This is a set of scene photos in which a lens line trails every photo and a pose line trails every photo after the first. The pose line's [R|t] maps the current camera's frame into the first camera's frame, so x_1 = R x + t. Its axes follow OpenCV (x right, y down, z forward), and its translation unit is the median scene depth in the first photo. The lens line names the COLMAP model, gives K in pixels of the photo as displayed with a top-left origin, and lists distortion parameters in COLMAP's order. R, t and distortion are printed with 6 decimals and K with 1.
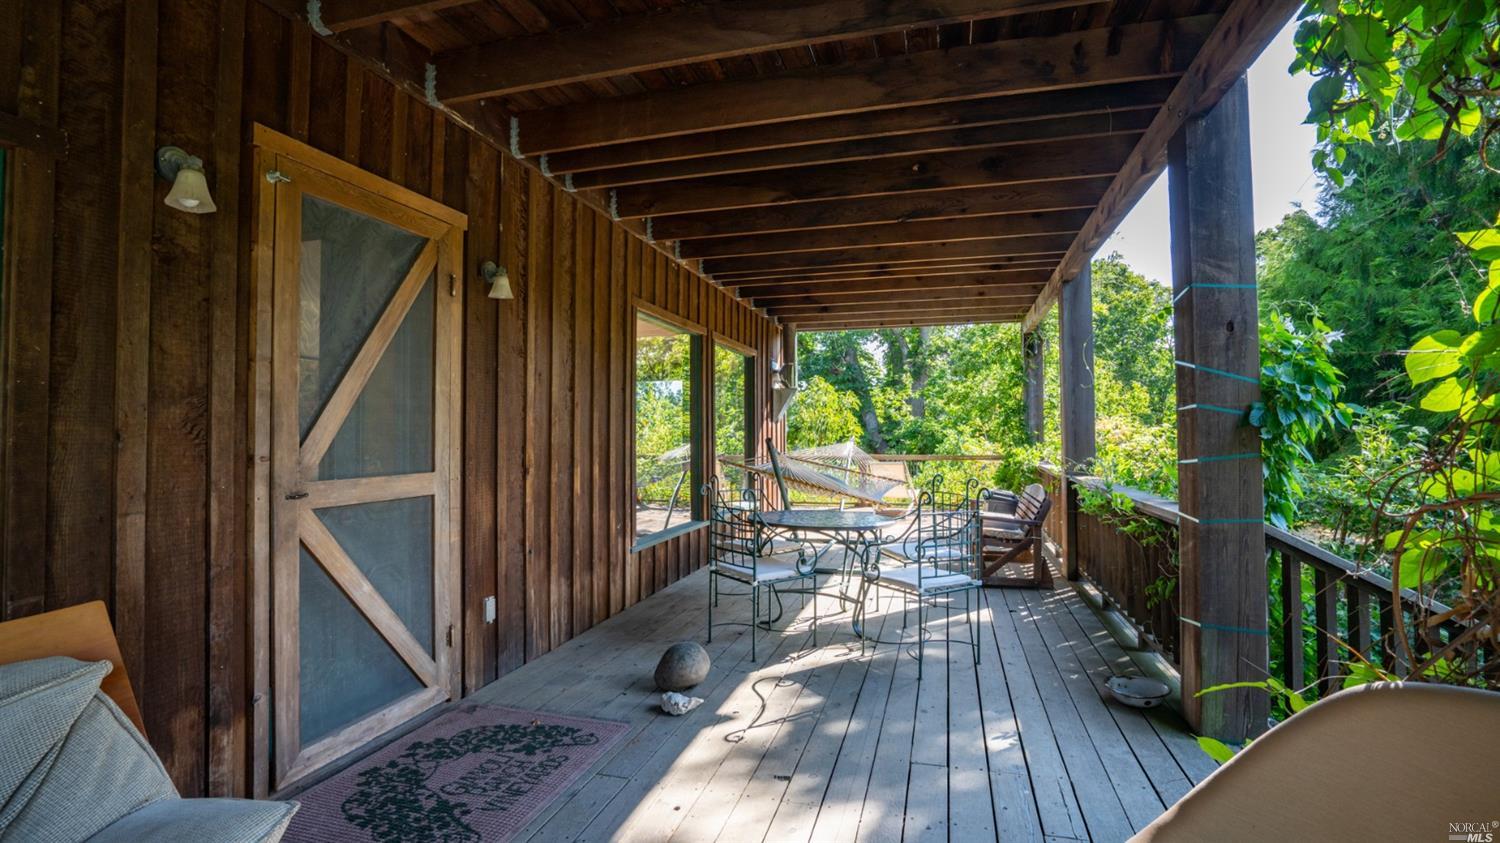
lens RADIAL K [[687.5, 0, 748.7], [0, 687.5, 419.8], [0, 0, 1]] dist [-0.001818, 0.000015]
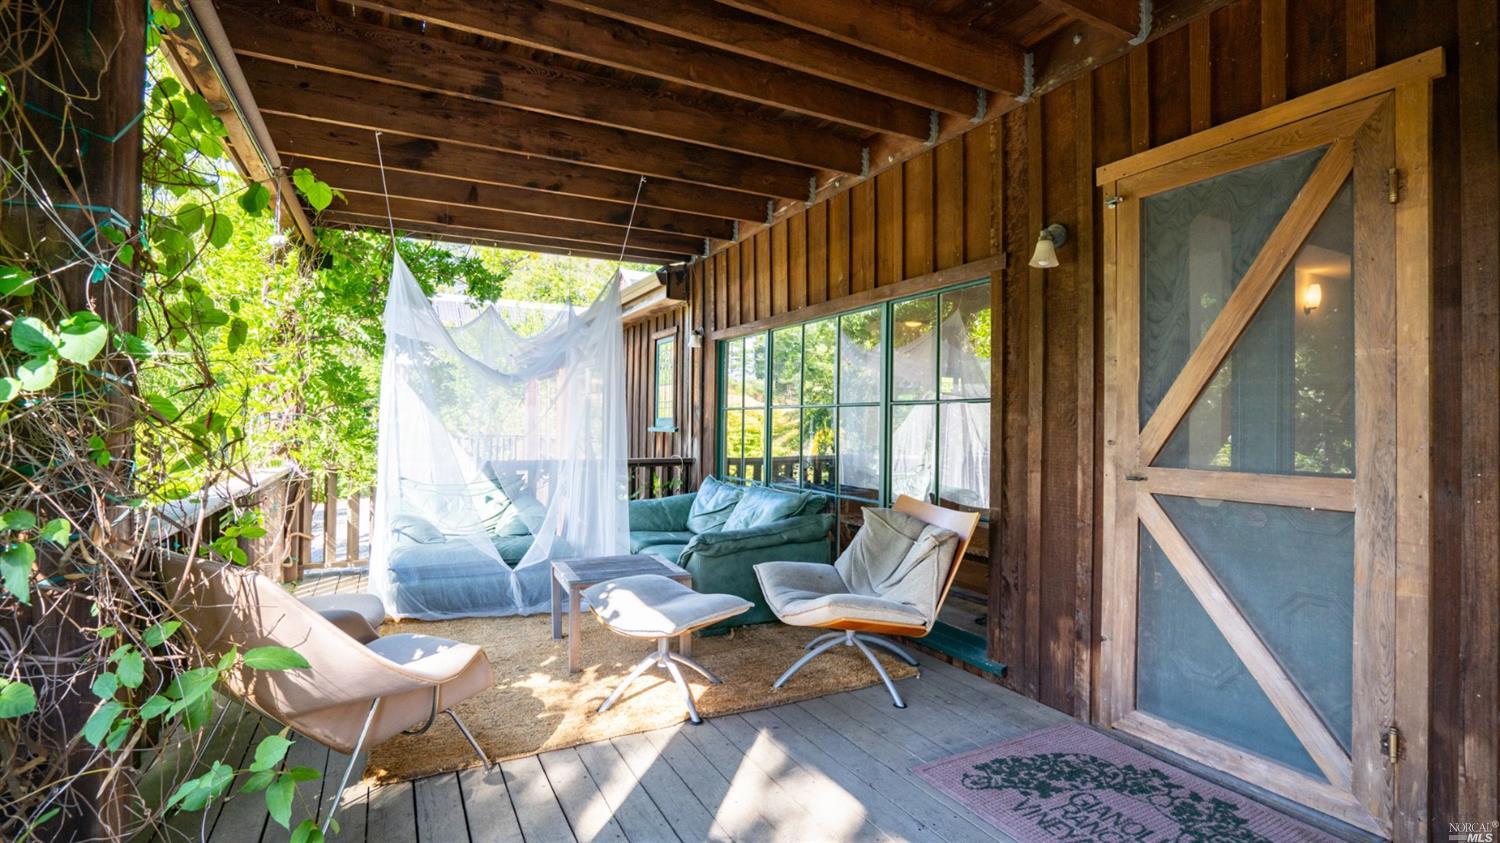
lens RADIAL K [[687.5, 0, 748.5], [0, 687.5, 416.8], [0, 0, 1]] dist [-0.001818, 0.000015]
pose [[-0.709379, -0.007744, -0.704784, 0.538028], [0.009337, 0.999749, -0.020383, 0.028364], [0.704765, -0.021040, -0.709129, 1.295907]]
